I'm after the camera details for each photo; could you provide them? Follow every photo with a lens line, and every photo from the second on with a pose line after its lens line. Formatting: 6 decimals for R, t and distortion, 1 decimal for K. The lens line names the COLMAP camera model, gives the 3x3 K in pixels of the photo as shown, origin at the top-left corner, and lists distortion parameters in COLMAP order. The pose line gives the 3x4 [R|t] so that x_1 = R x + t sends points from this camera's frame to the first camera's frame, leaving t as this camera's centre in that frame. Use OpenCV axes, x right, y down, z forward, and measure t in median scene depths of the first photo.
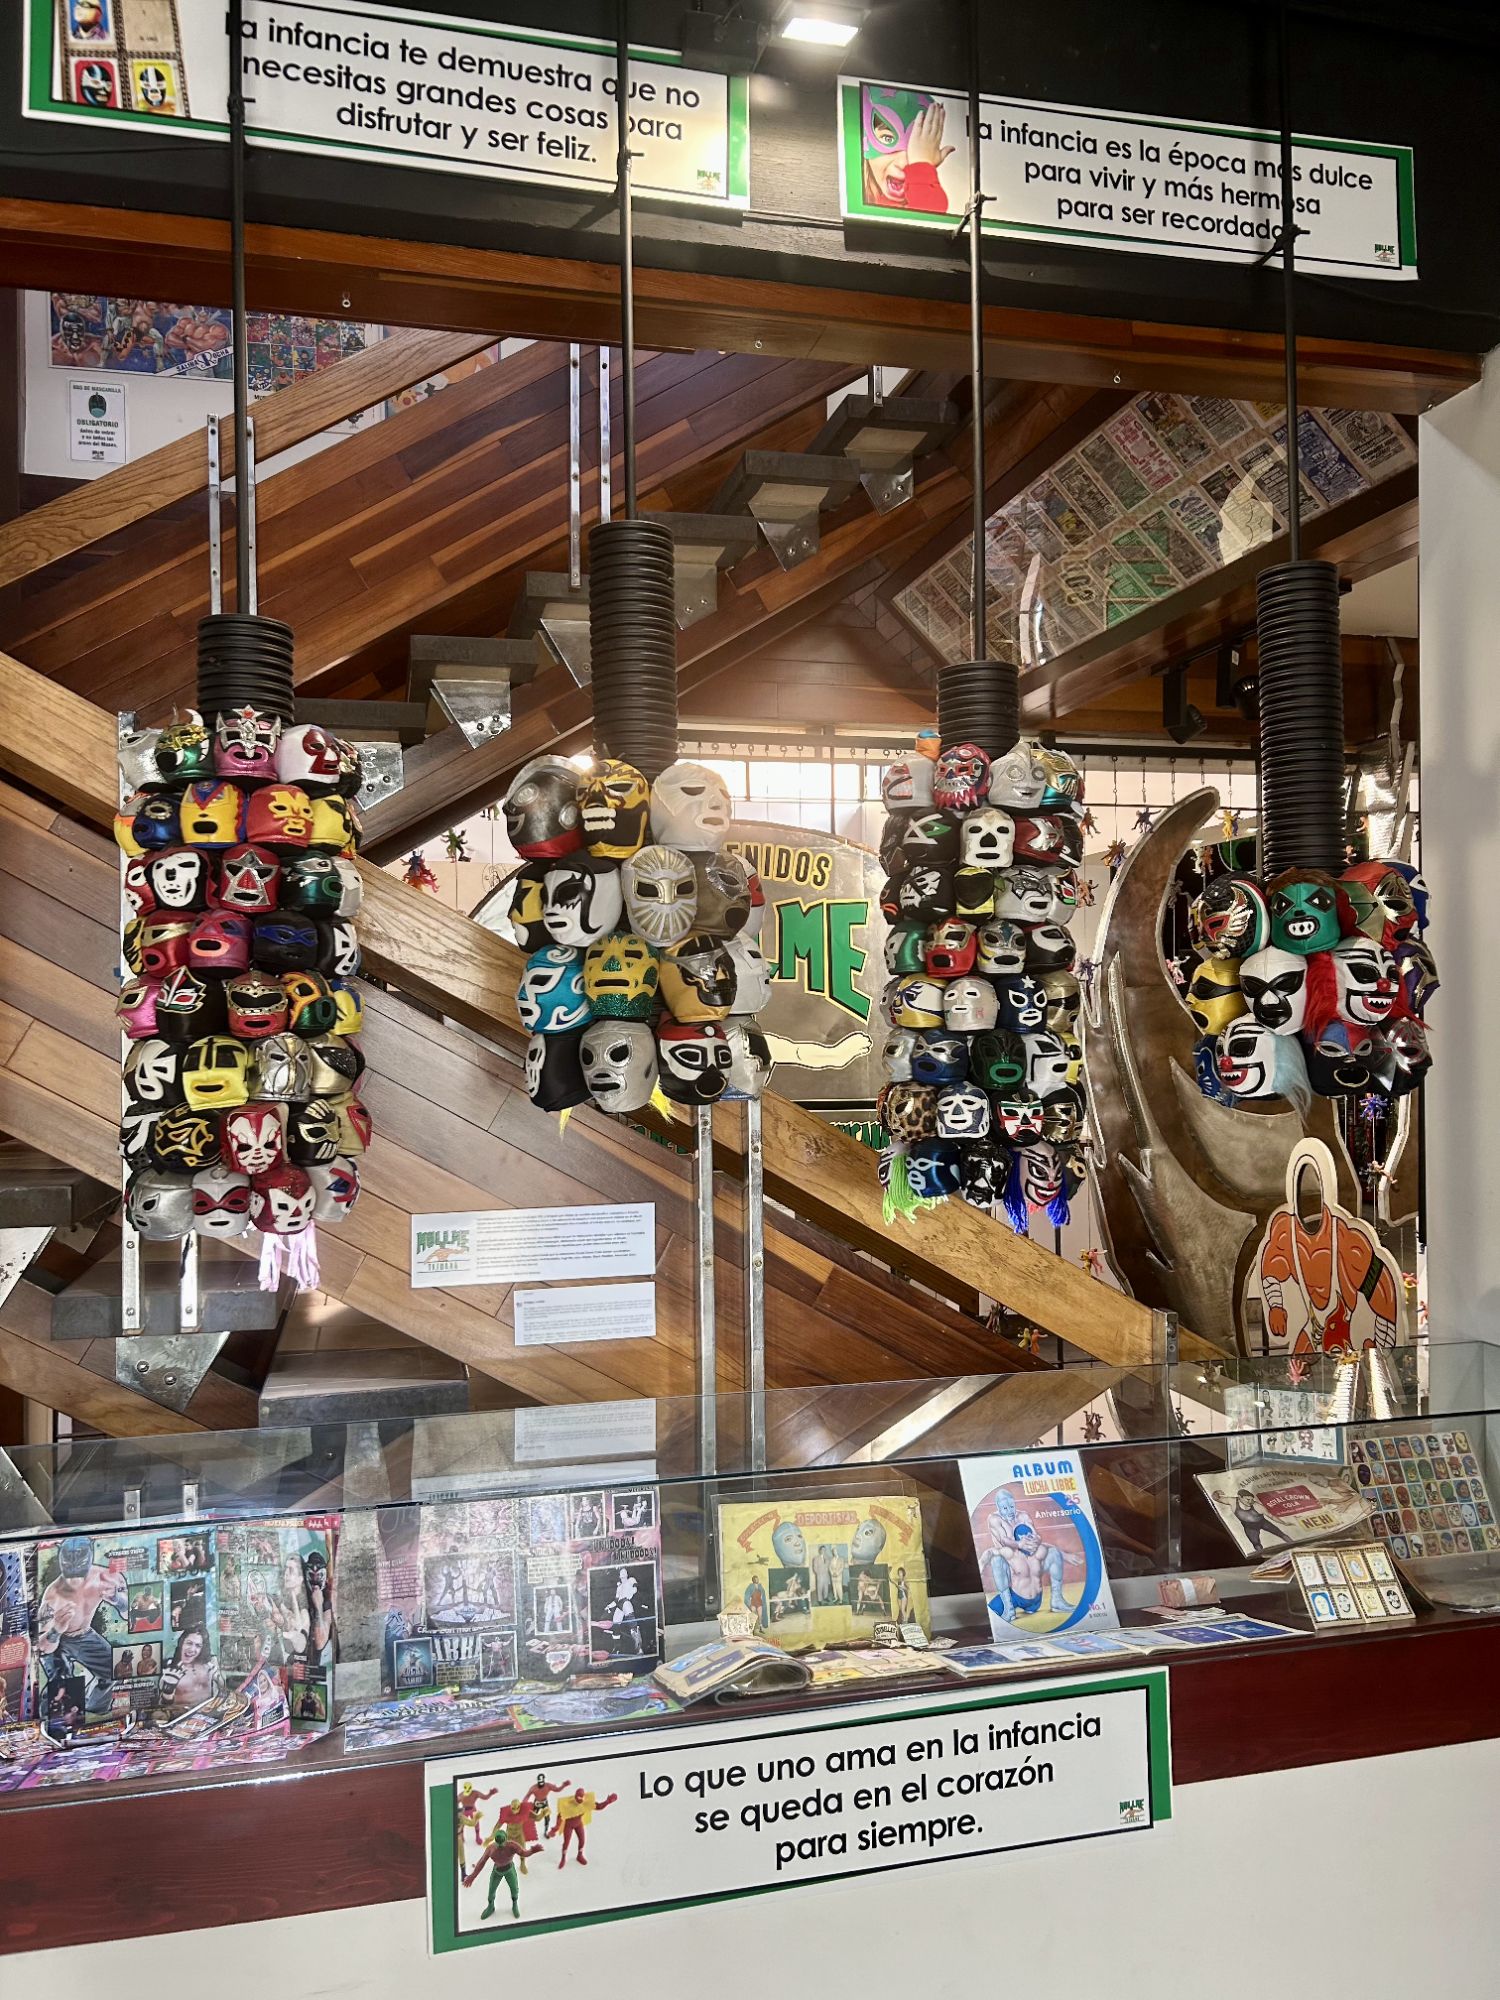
lens RADIAL K [[1469.9, 0, 750.0], [0, 1469.9, 1000.0], [0, 0, 1]] dist [0.004613, 0.001994]
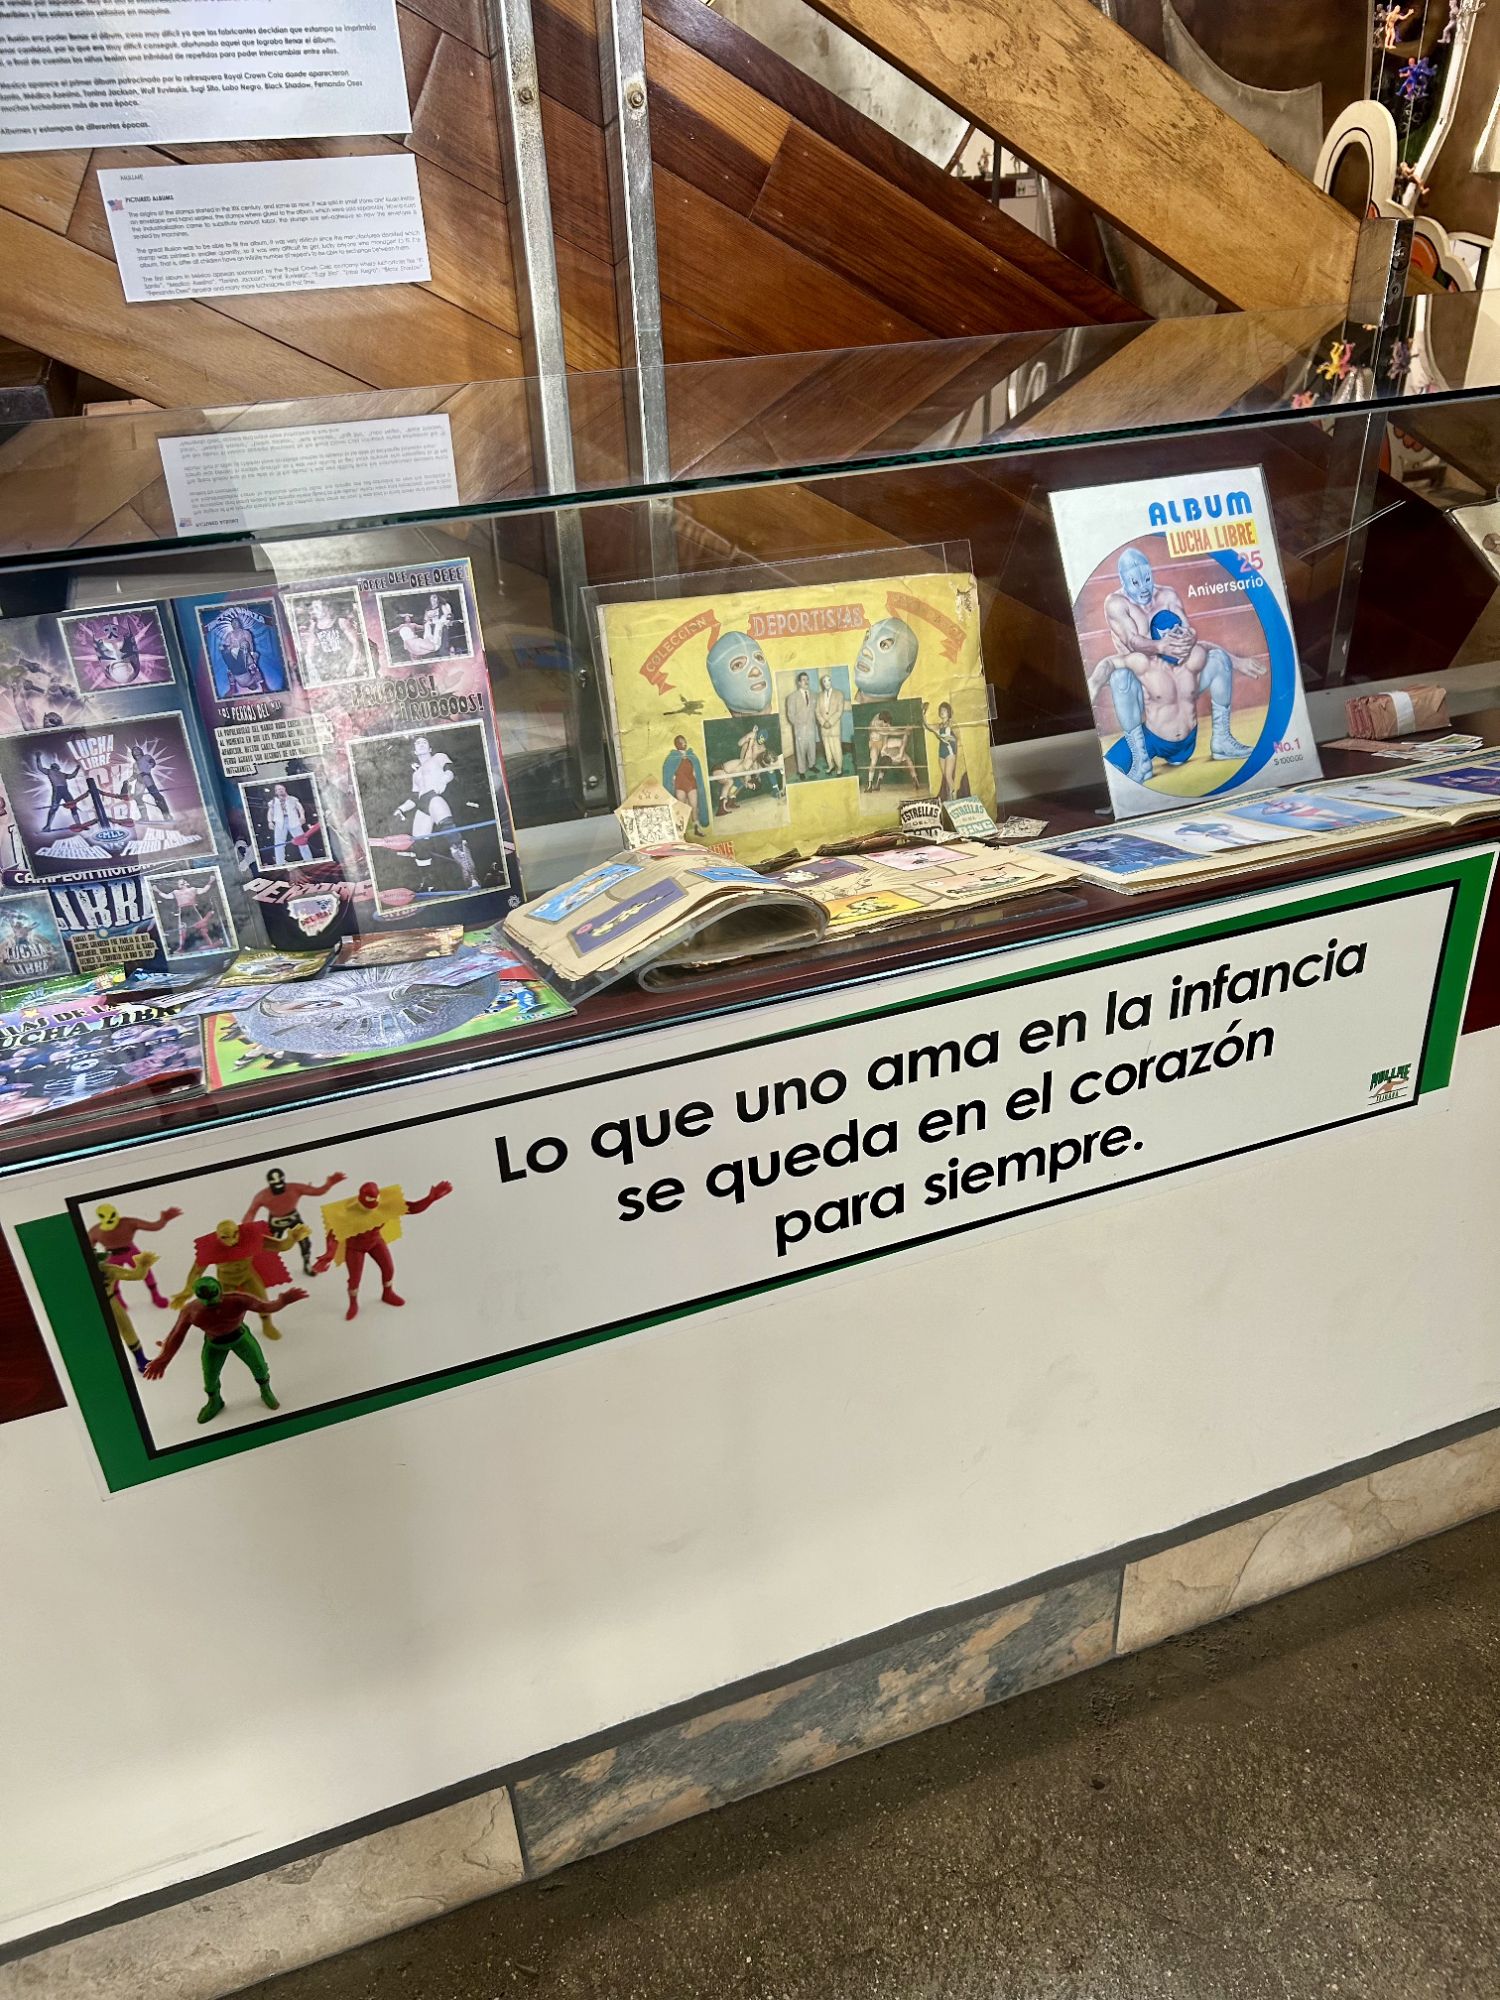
lens RADIAL K [[1506.4, 0, 750.0], [0, 1506.4, 1000.0], [0, 0, 1]] dist [0.123177, -0.255026]
pose [[0.992832, -0.080707, 0.088150, -0.027966], [0.023484, 0.854920, 0.518229, 0.203449], [-0.117186, -0.512444, 0.850687, 0.515833]]
